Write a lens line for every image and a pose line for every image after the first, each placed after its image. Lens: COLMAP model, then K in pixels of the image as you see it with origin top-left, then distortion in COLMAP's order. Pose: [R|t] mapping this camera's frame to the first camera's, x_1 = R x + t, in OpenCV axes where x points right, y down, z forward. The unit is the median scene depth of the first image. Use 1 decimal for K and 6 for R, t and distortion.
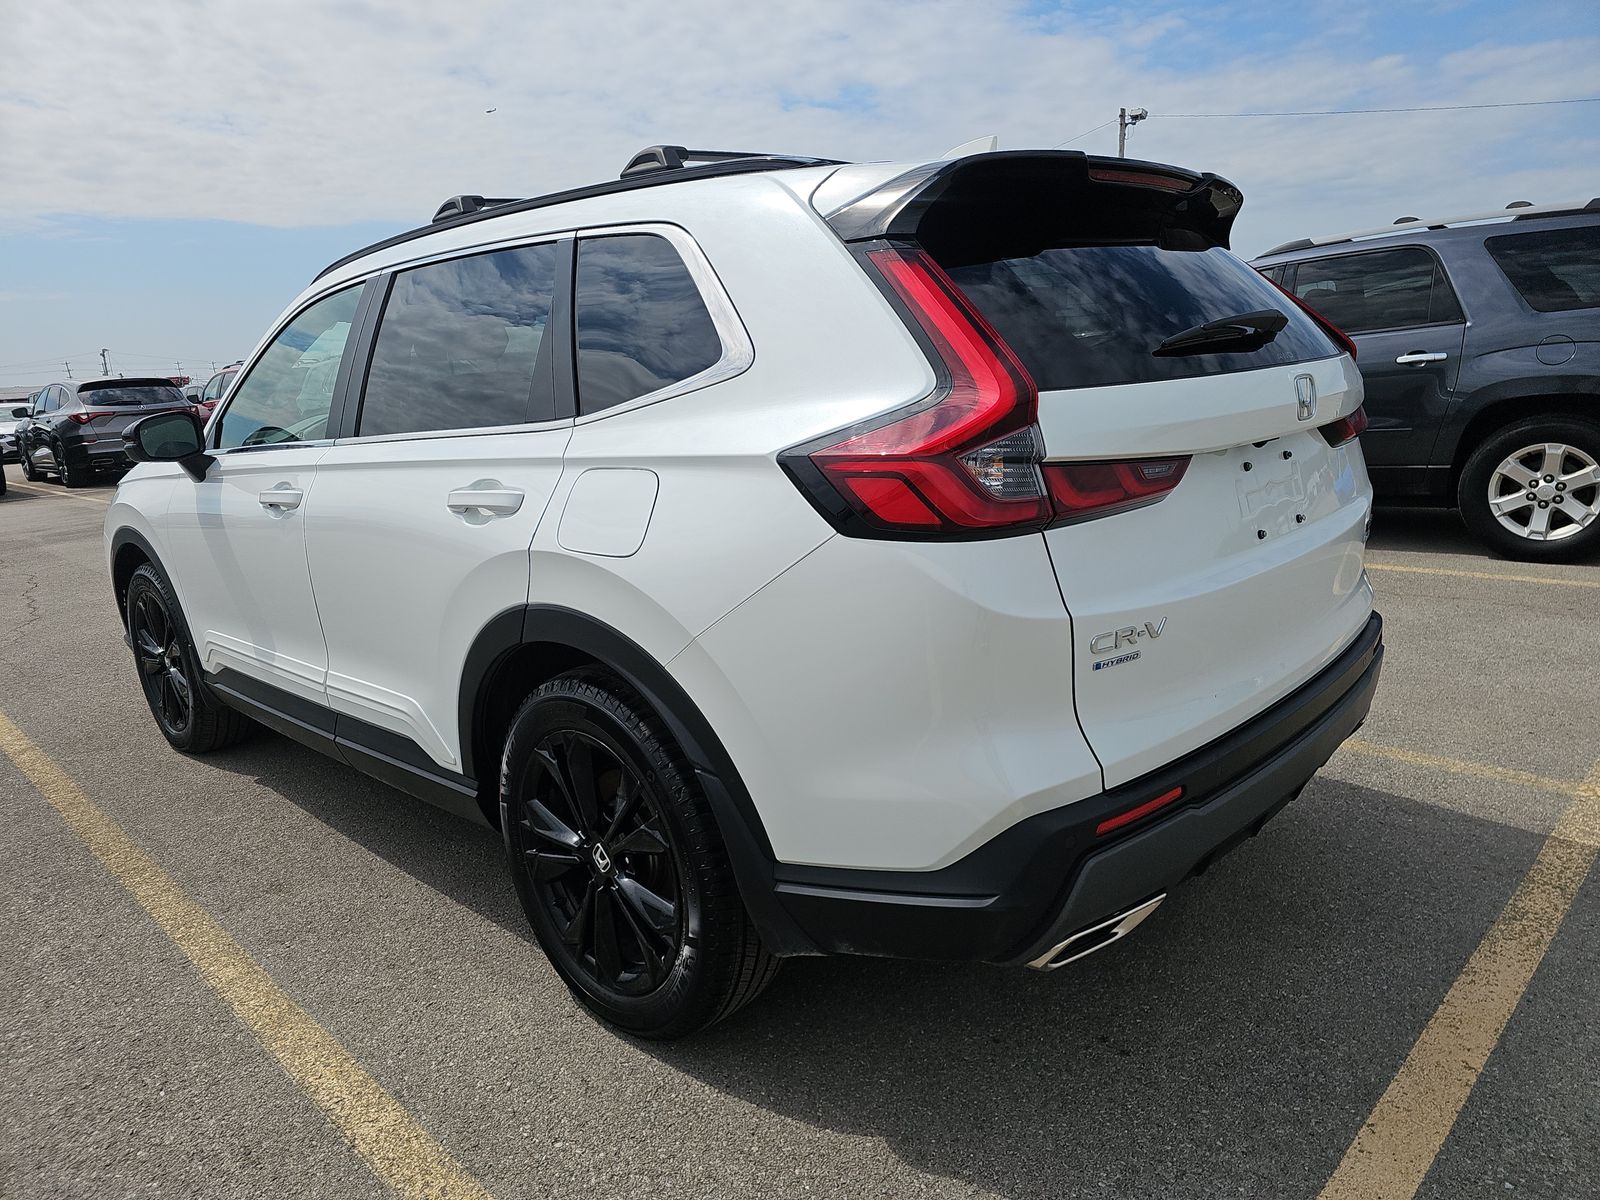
lens RADIAL K [[1079.2, 0, 800.0], [0, 1079.2, 600.0], [0, 0, 1]] dist [-0.001114, -0.000259]
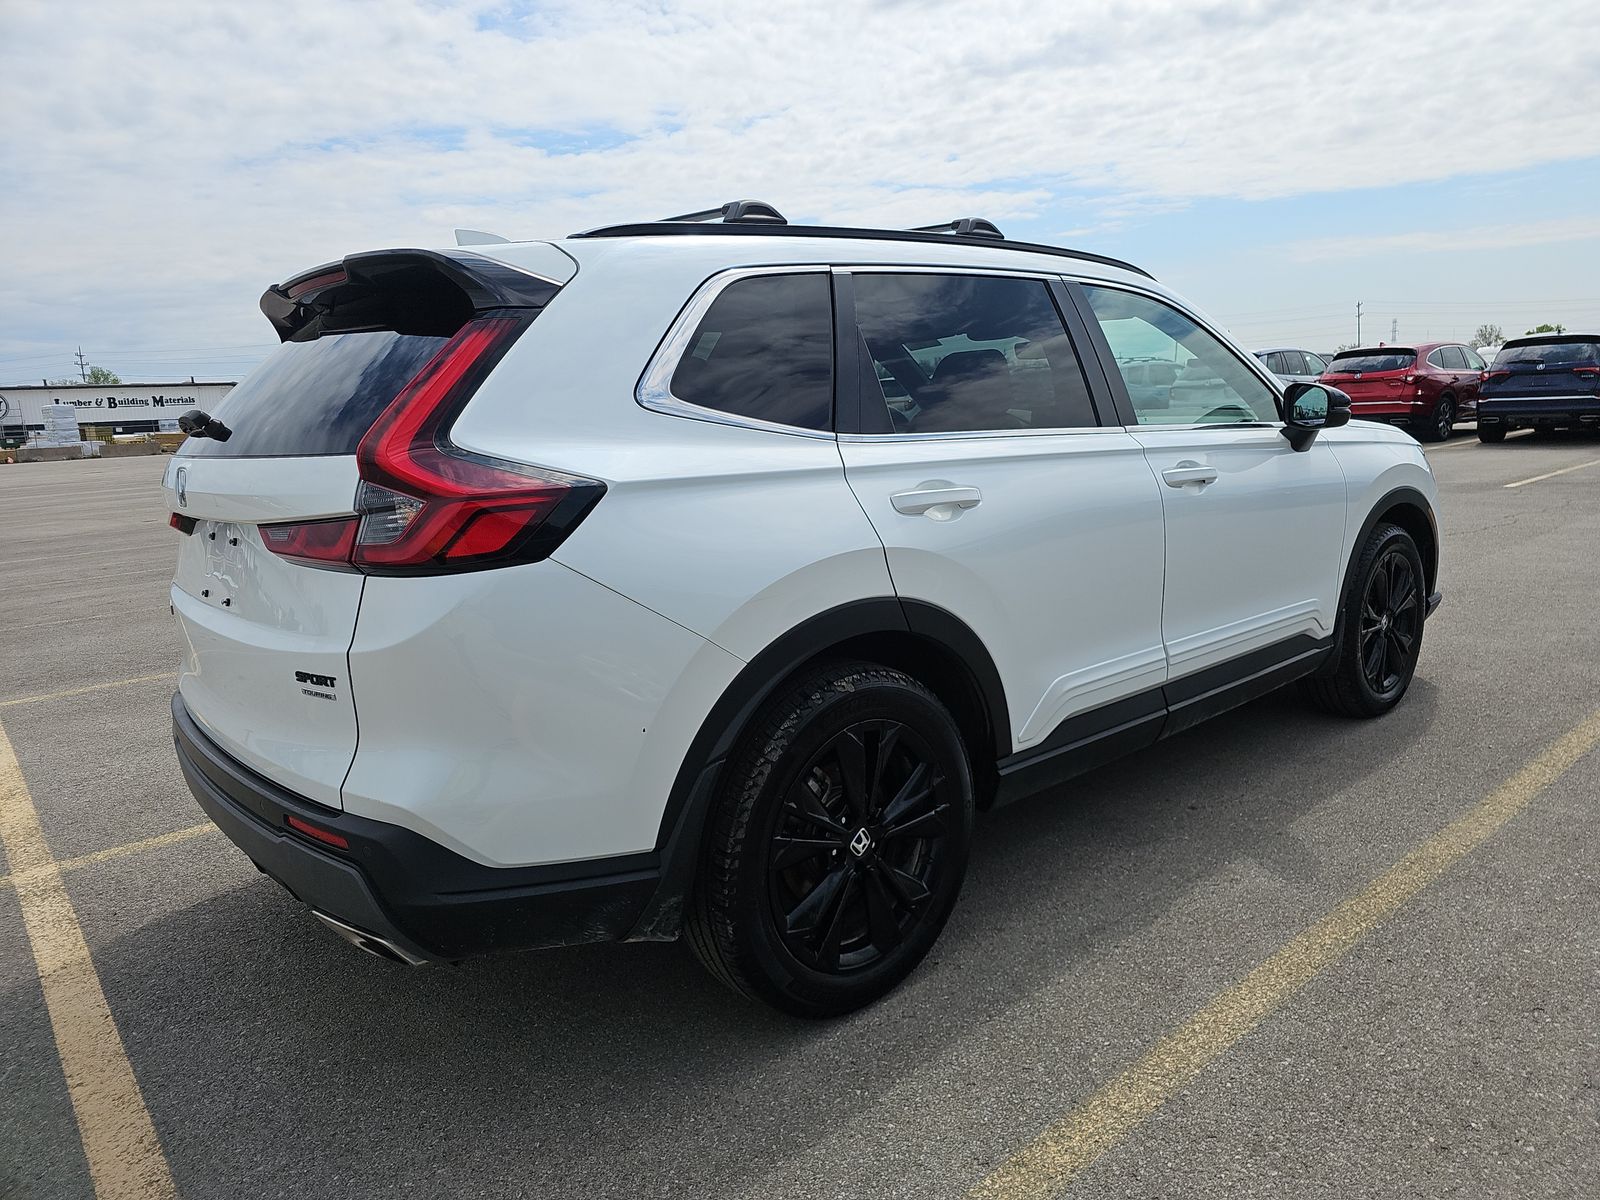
lens RADIAL K [[1079.2, 0, 800.0], [0, 1079.2, 600.0], [0, 0, 1]] dist [-0.001114, -0.000259]
pose [[-0.118092, 0.193501, -0.973967, 1.396199], [-0.105640, 0.972816, 0.206081, -0.345078], [0.987367, 0.127226, -0.094441, 1.625053]]
